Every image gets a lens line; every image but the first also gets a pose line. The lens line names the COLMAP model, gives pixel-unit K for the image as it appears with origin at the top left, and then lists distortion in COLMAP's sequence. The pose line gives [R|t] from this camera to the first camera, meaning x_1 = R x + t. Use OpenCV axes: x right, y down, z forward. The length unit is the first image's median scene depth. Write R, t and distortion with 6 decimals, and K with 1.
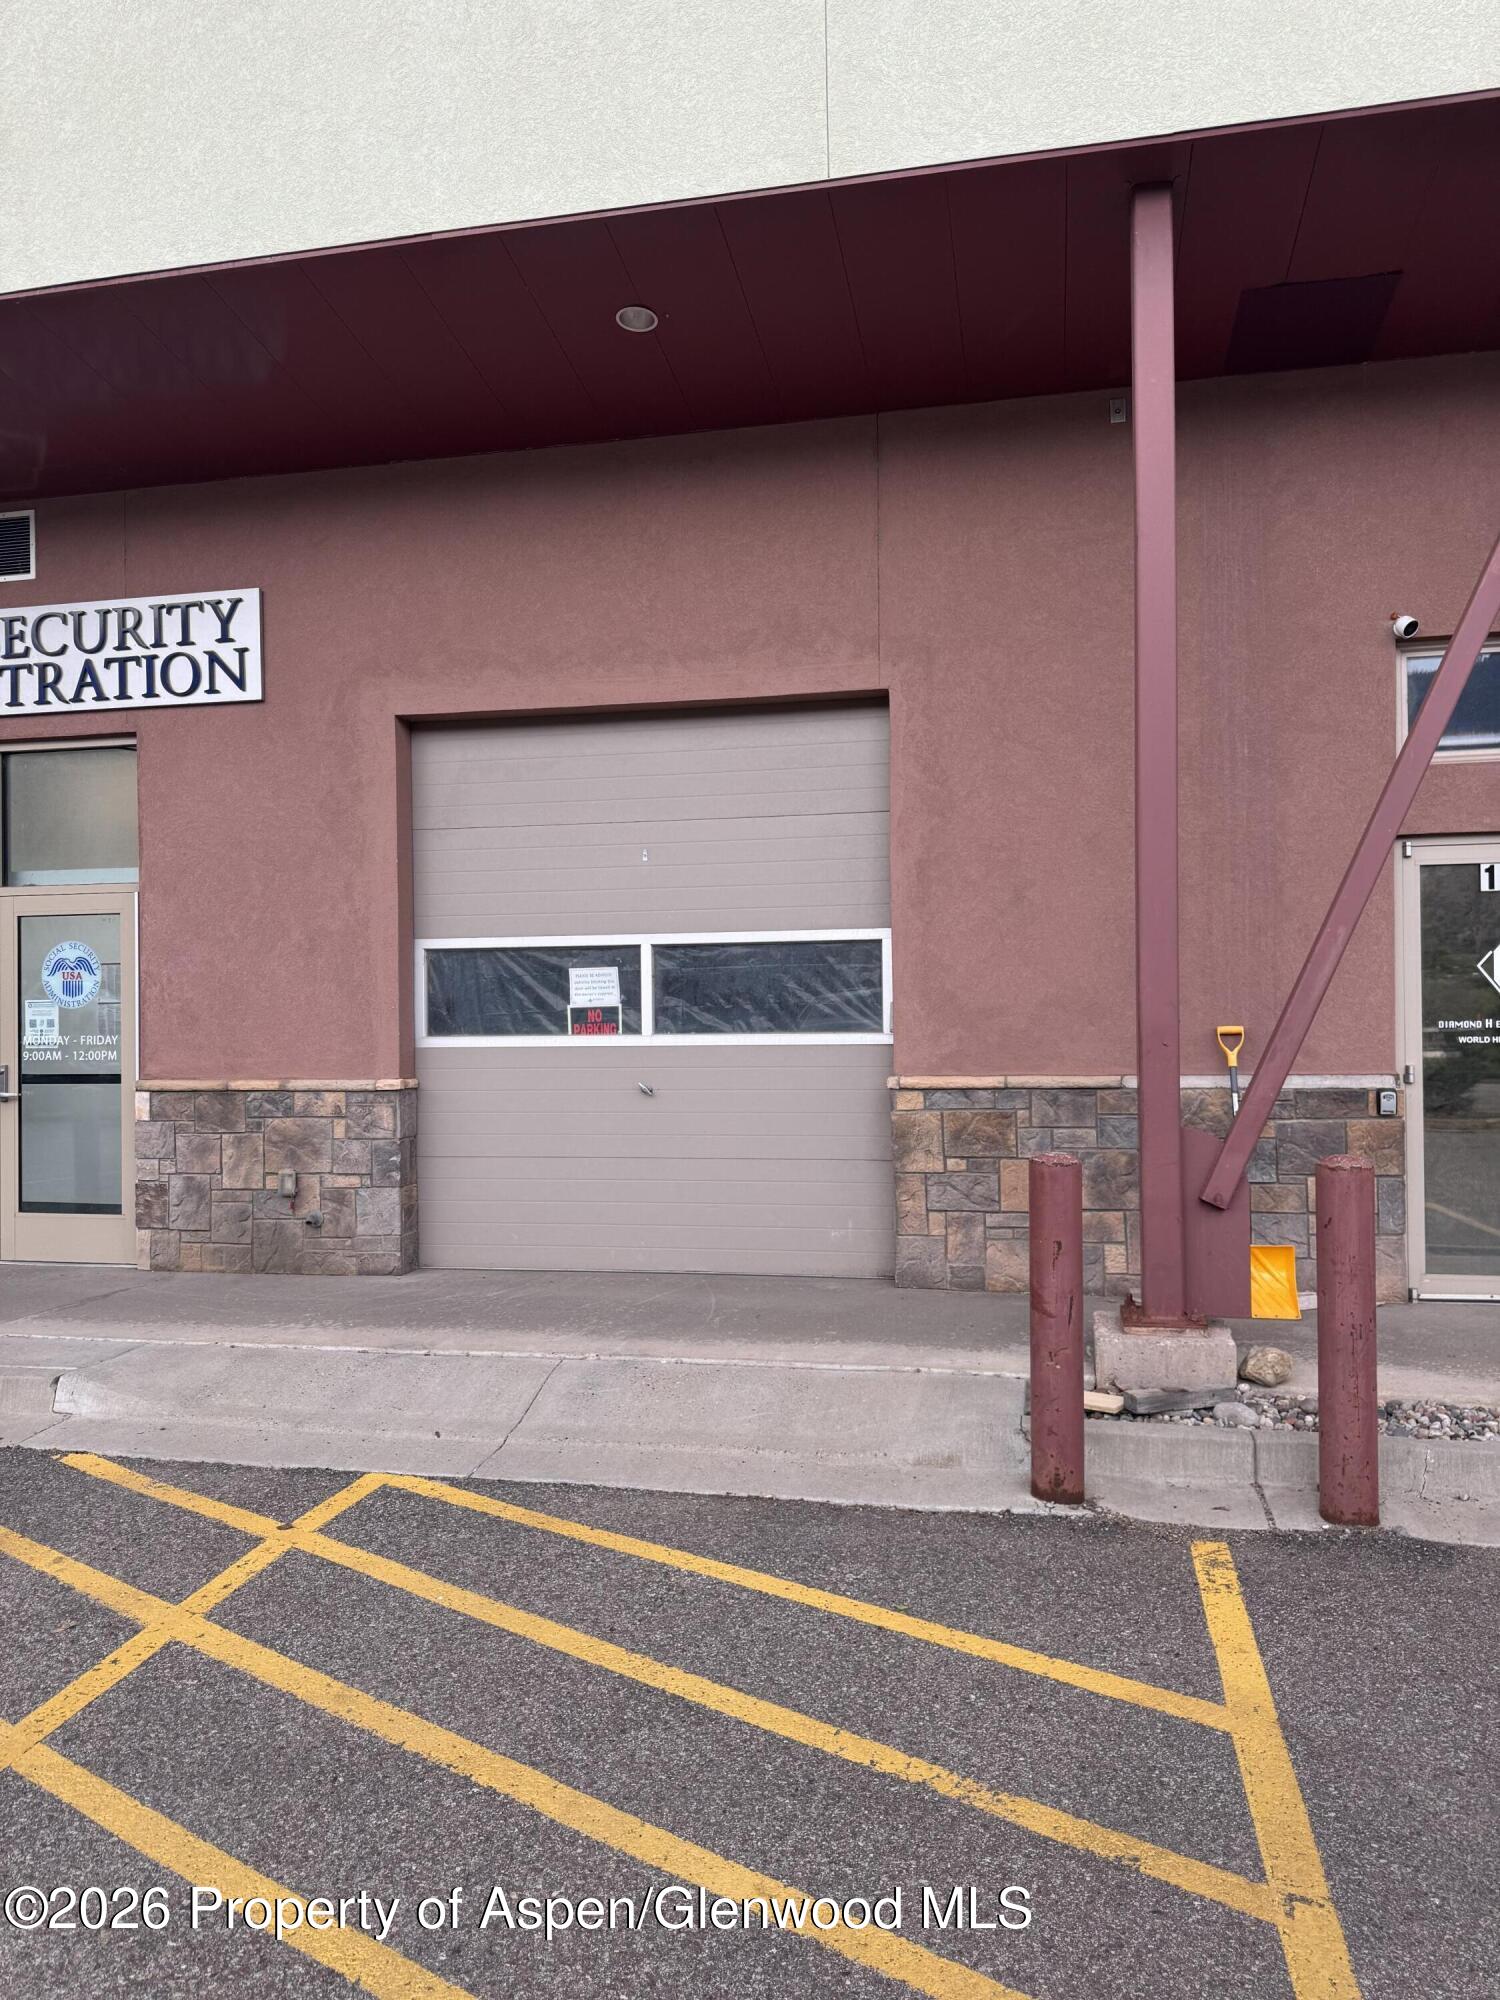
lens RADIAL K [[1392.2, 0, 750.0], [0, 1392.2, 1000.0], [0, 0, 1]] dist [0.175643, -0.296291]
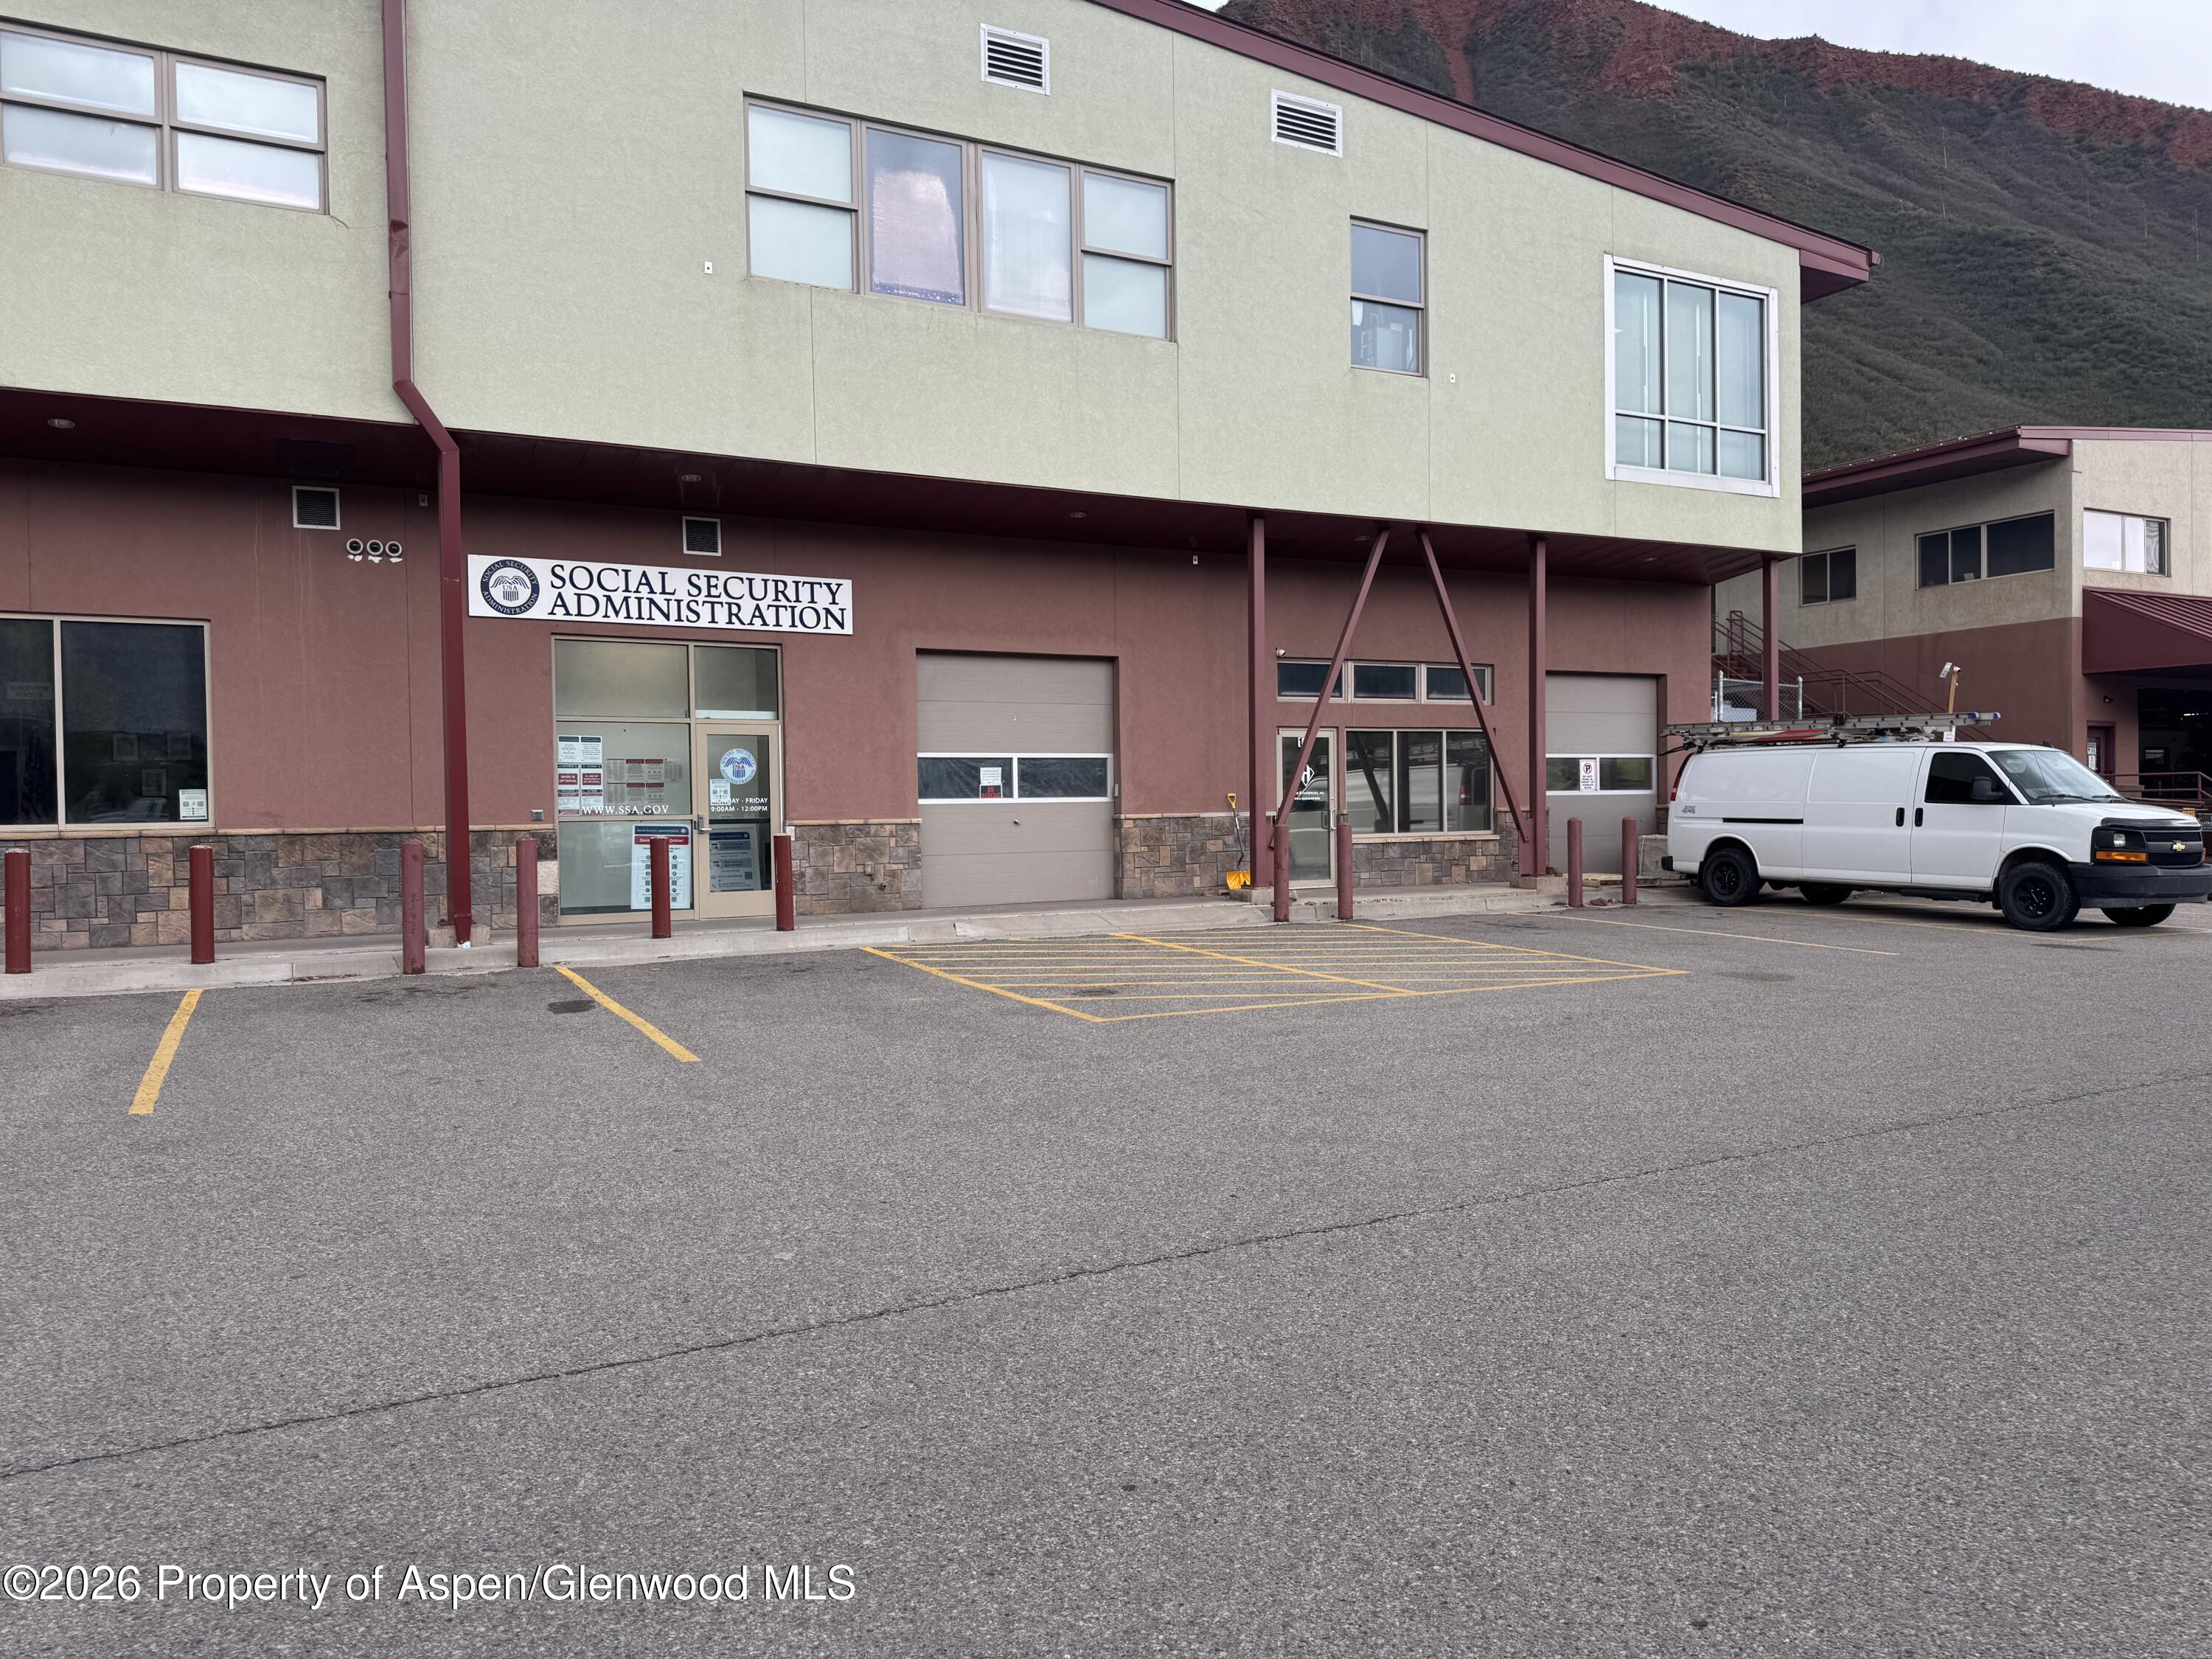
lens RADIAL K [[1539.7, 0, 1106.7], [0, 1539.7, 825.2], [0, 0, 1]] dist [0.175643, -0.296291]
pose [[0.756979, -0.006969, 0.653402, -1.686699], [0.000738, 0.999952, 0.009811, 0.047244], [-0.653439, -0.006945, 0.756947, -1.033224]]
